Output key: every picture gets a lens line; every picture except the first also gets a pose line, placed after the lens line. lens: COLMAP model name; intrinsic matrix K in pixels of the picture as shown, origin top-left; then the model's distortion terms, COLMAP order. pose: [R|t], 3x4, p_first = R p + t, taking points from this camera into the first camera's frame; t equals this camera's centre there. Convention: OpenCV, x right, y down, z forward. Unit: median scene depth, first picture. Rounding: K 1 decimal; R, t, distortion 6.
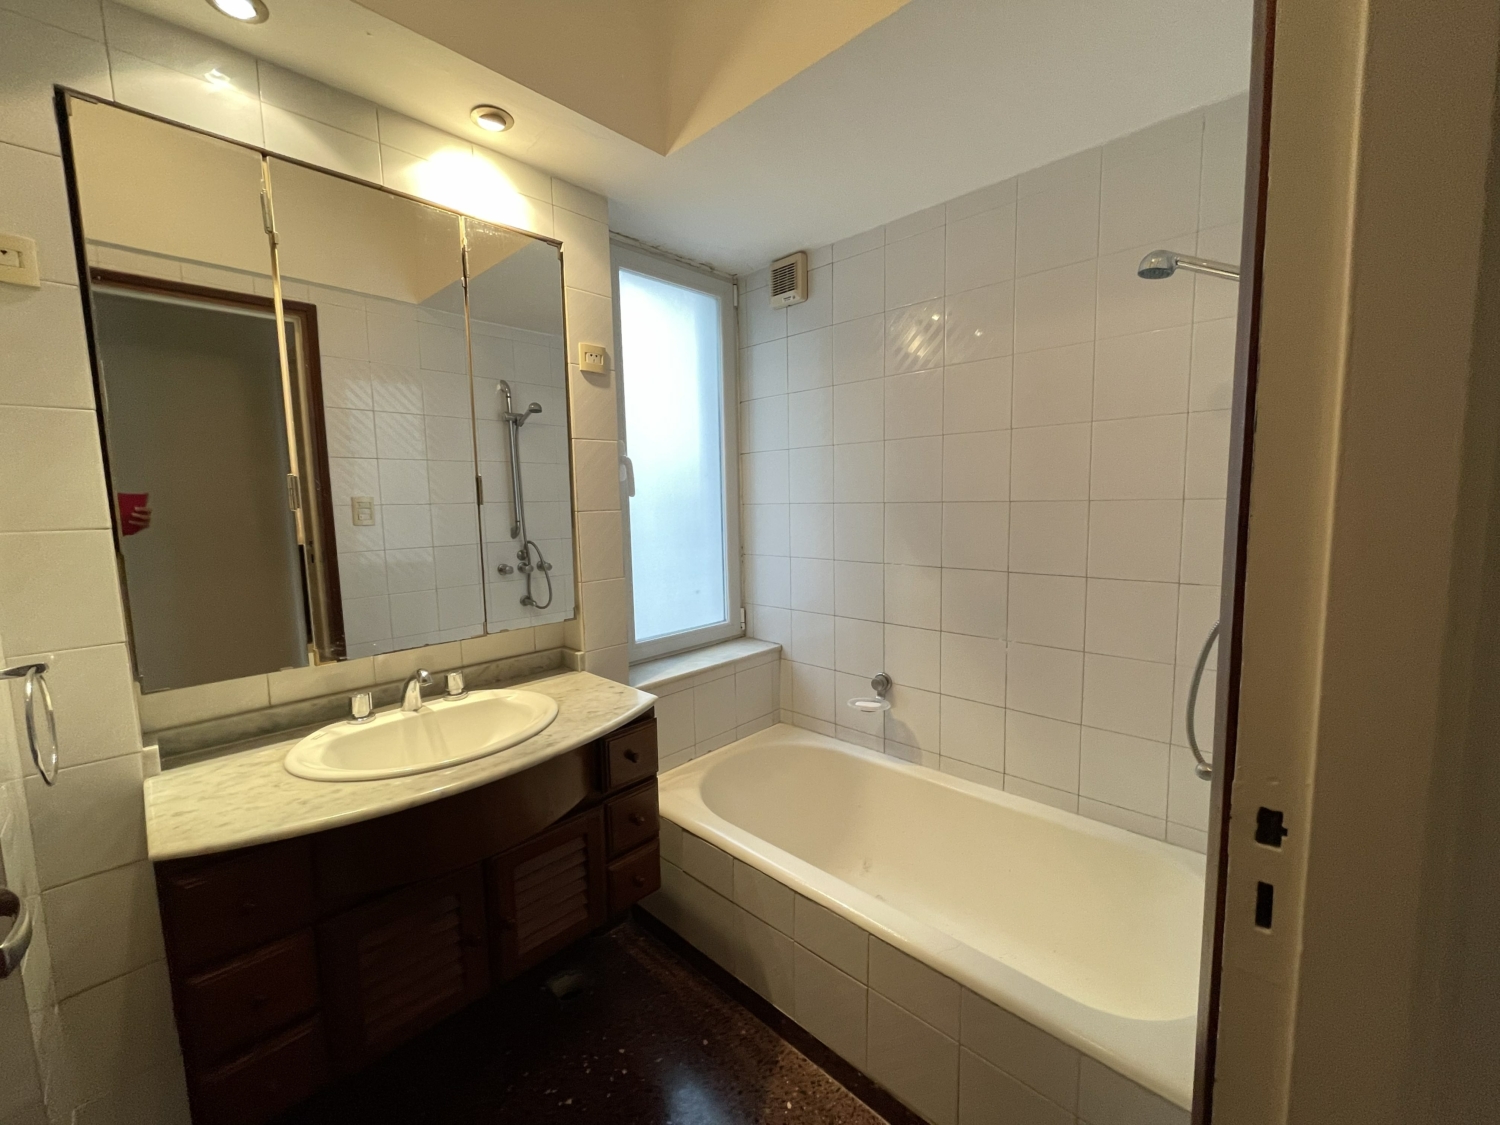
lens RADIAL K [[606.6, 0, 752.8], [0, 606.6, 559.2], [0, 0, 1]] dist [-0.001956, -0.000239]
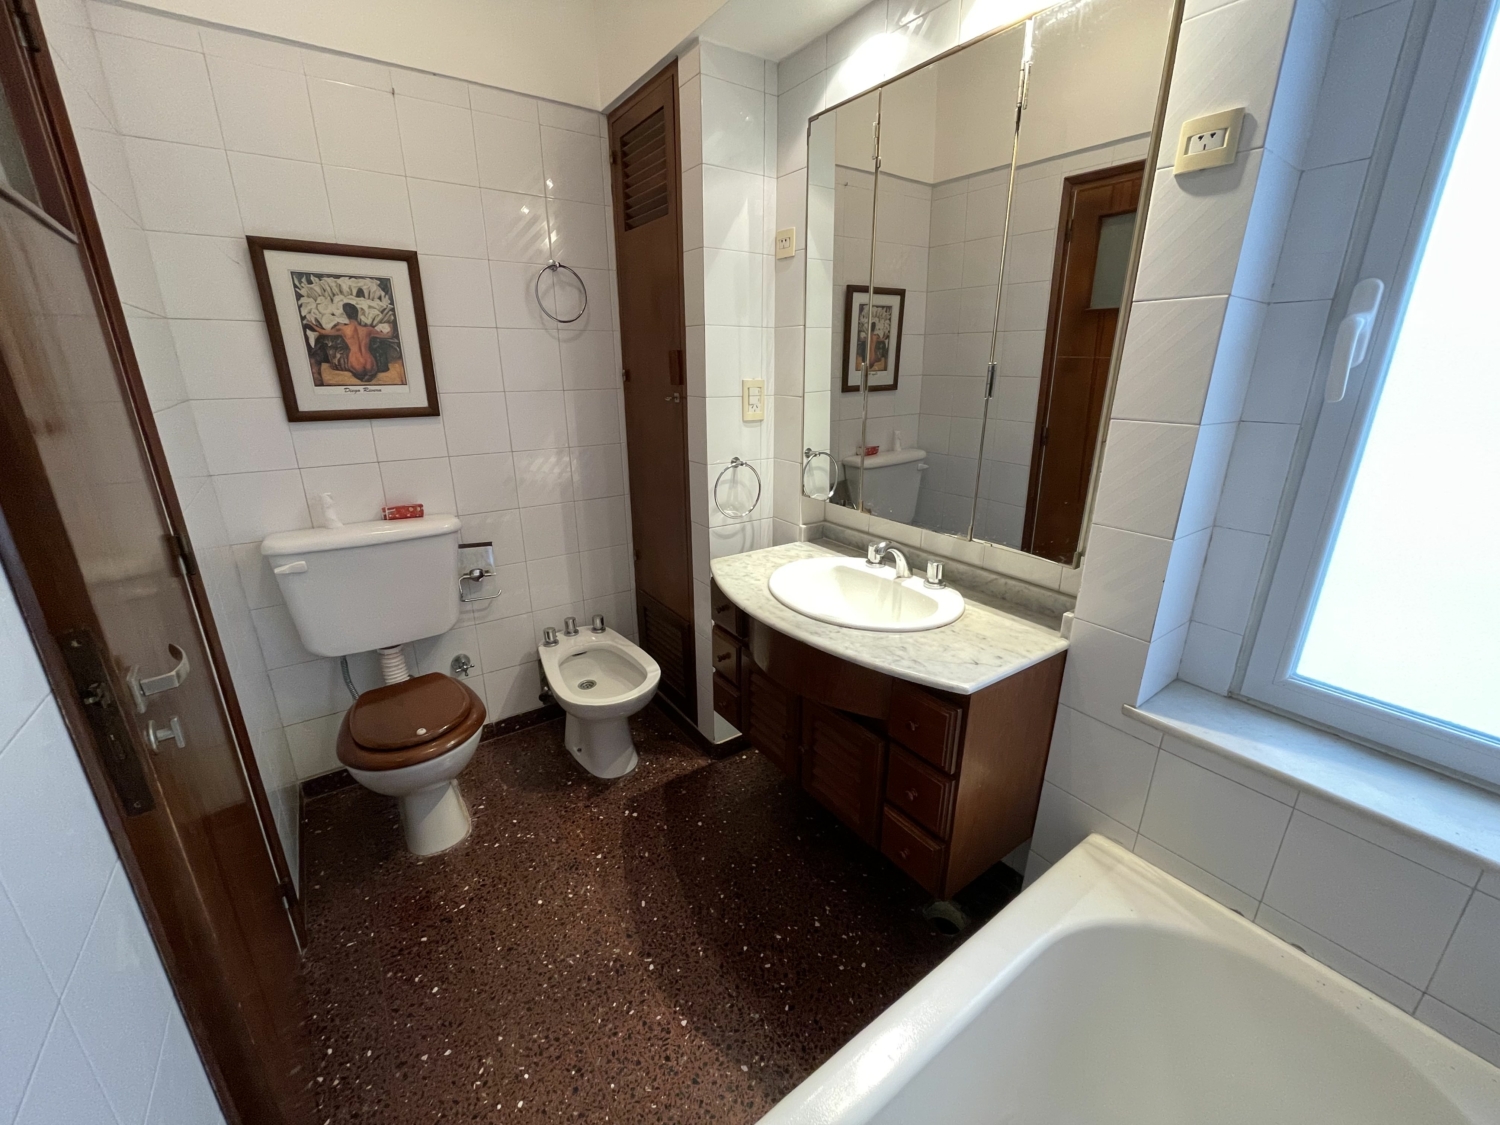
lens RADIAL K [[606.6, 0, 754.3], [0, 606.6, 562.3], [0, 0, 1]] dist [-0.001956, -0.000239]
pose [[-0.193420, 0.326754, -0.925106, 0.563321], [-0.098992, 0.931600, 0.349745, -0.155028], [0.976109, 0.159226, -0.147844, 0.914226]]
